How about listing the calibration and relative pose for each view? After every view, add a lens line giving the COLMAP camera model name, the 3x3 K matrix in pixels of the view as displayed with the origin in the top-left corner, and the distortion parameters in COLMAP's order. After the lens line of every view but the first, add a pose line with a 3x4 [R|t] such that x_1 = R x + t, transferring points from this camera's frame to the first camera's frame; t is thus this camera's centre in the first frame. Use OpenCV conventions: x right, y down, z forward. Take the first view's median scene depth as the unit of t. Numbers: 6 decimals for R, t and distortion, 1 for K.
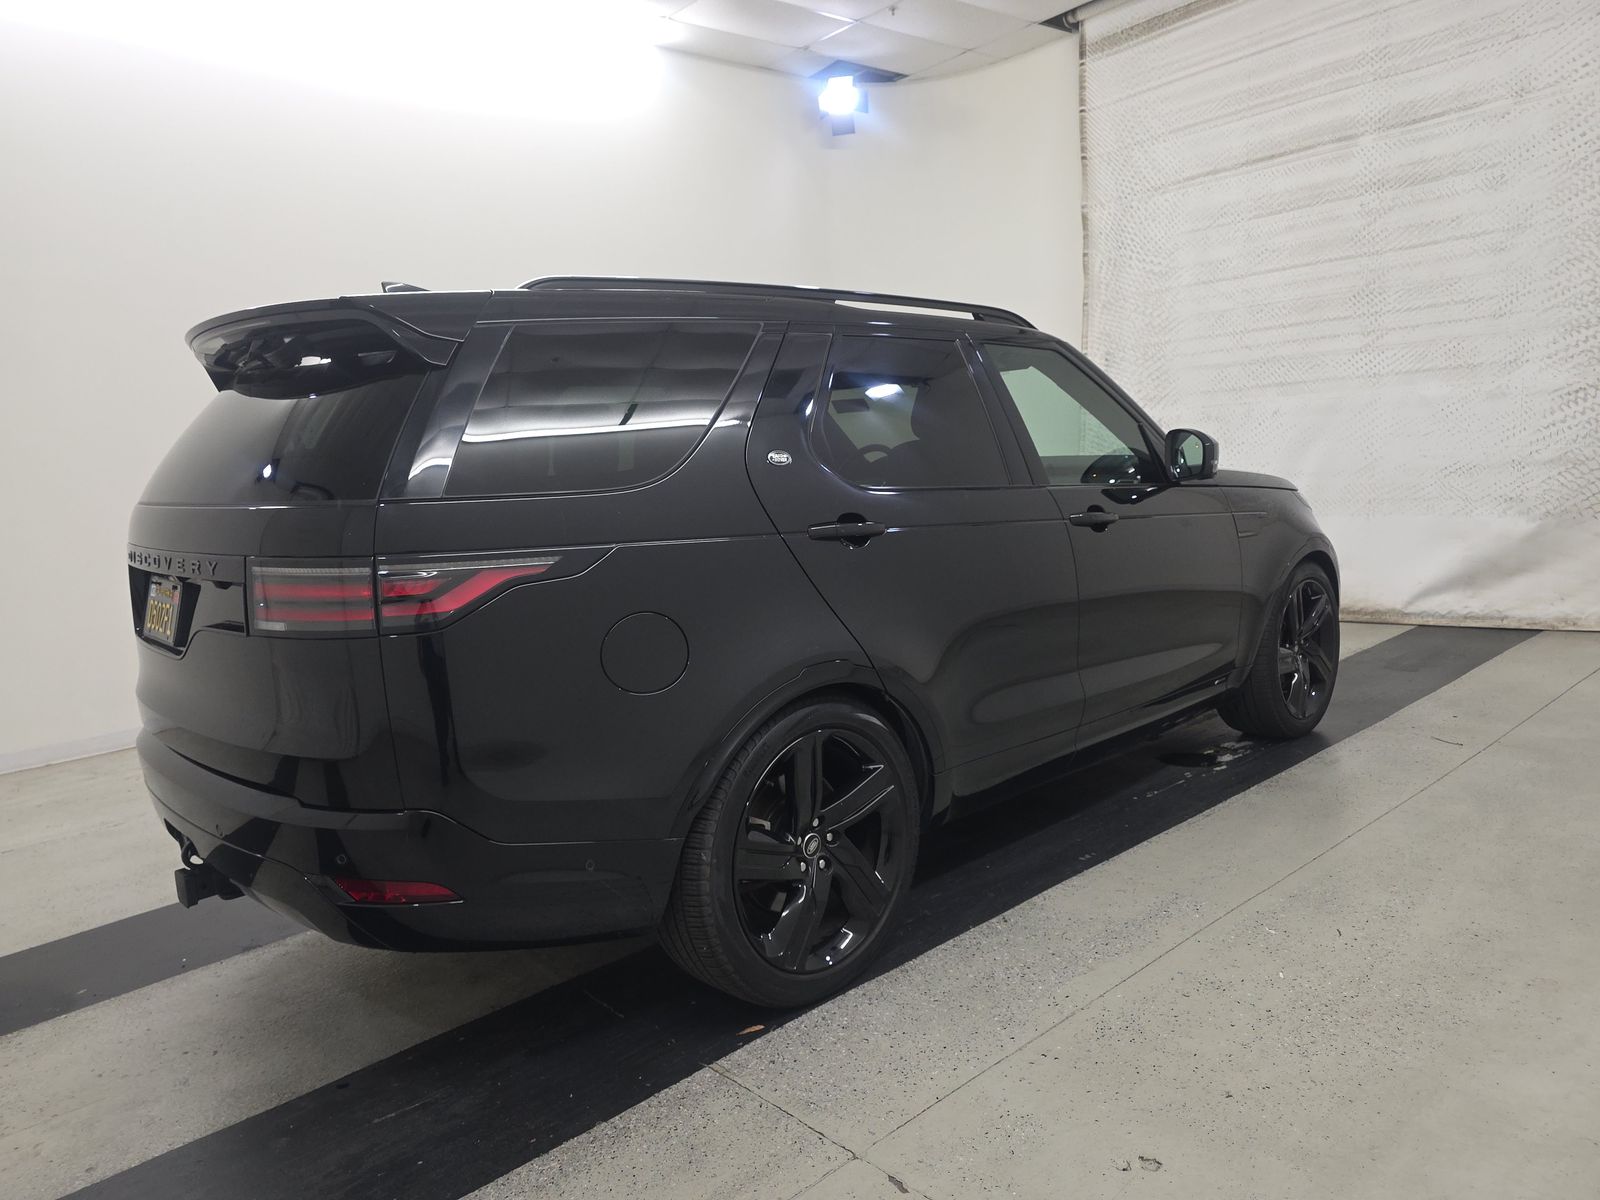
lens RADIAL K [[1090.9, 0, 793.8], [0, 1090.9, 587.3], [0, 0, 1]] dist [-0.003903, 0.025885]
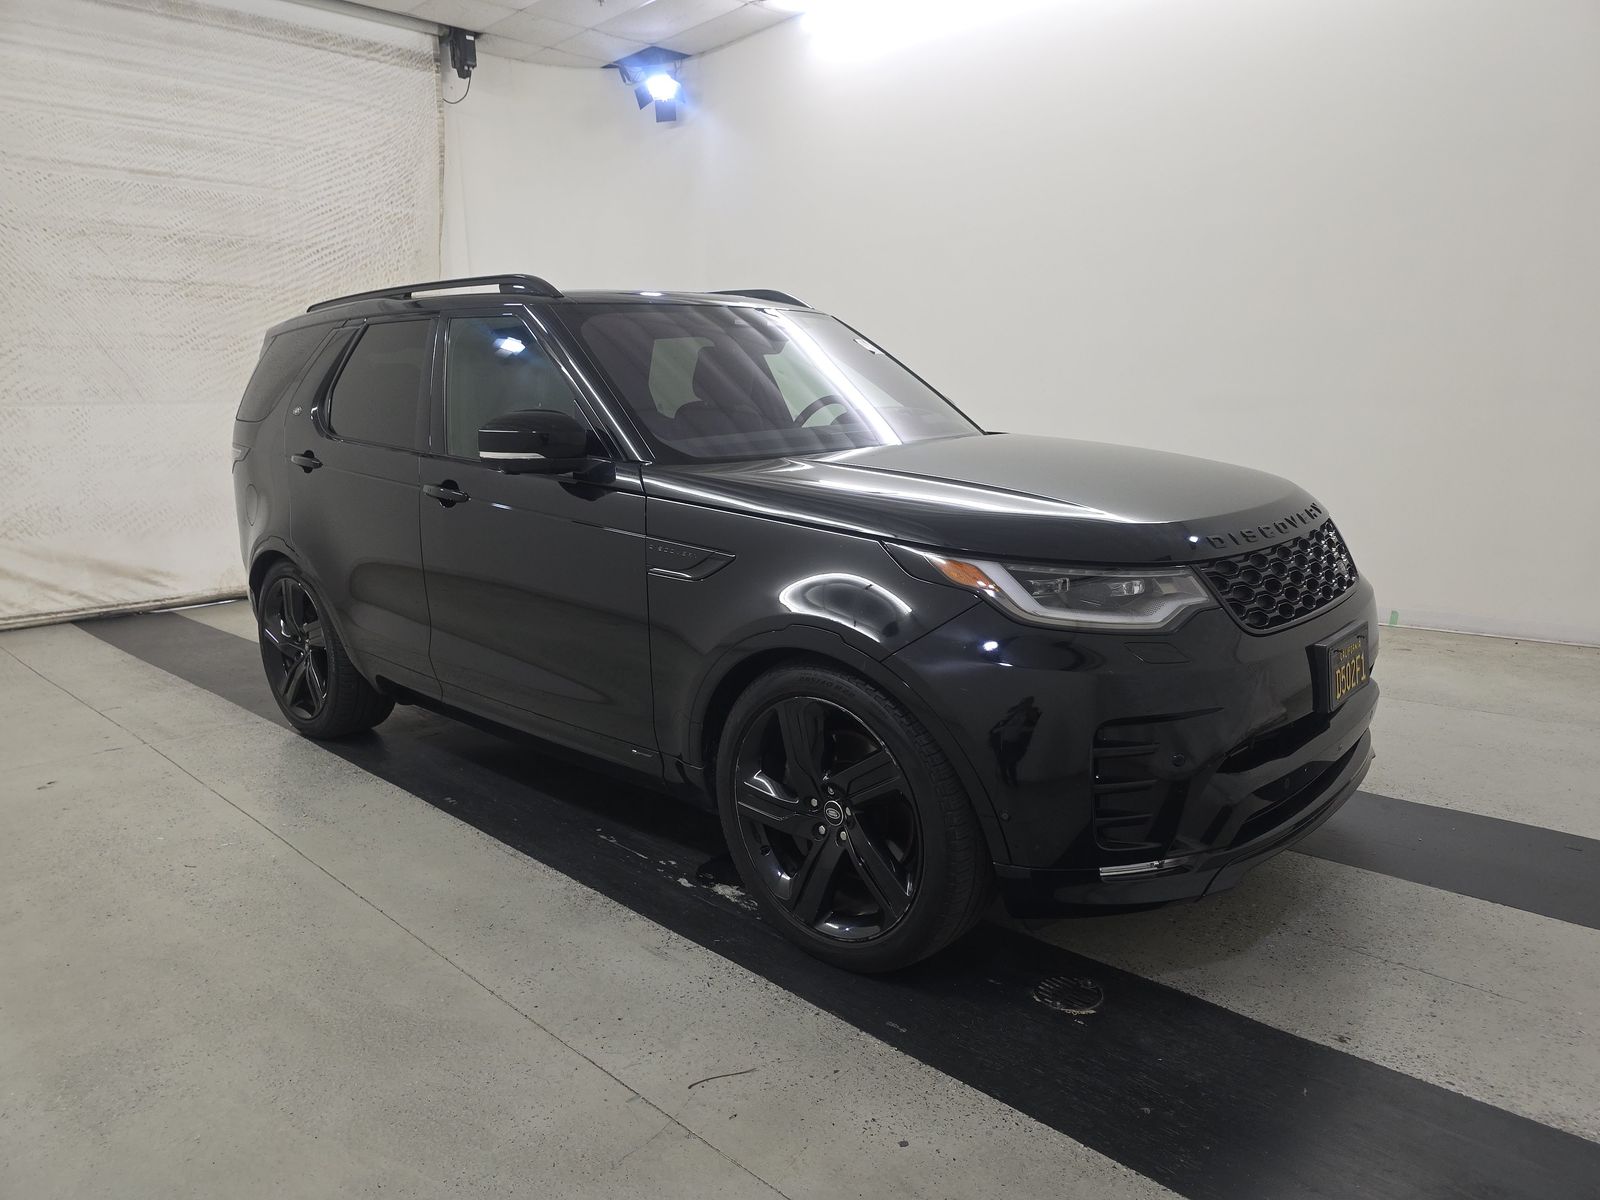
lens RADIAL K [[1073.4, 0, 800.0], [0, 1073.4, 600.0], [0, 0, 1]] dist [0.036721, -0.032498]
pose [[0.076081, 0.239338, -0.967951, 1.215300], [-0.114354, 0.966454, 0.229980, -0.218316], [0.990522, 0.093192, 0.100898, 1.152912]]
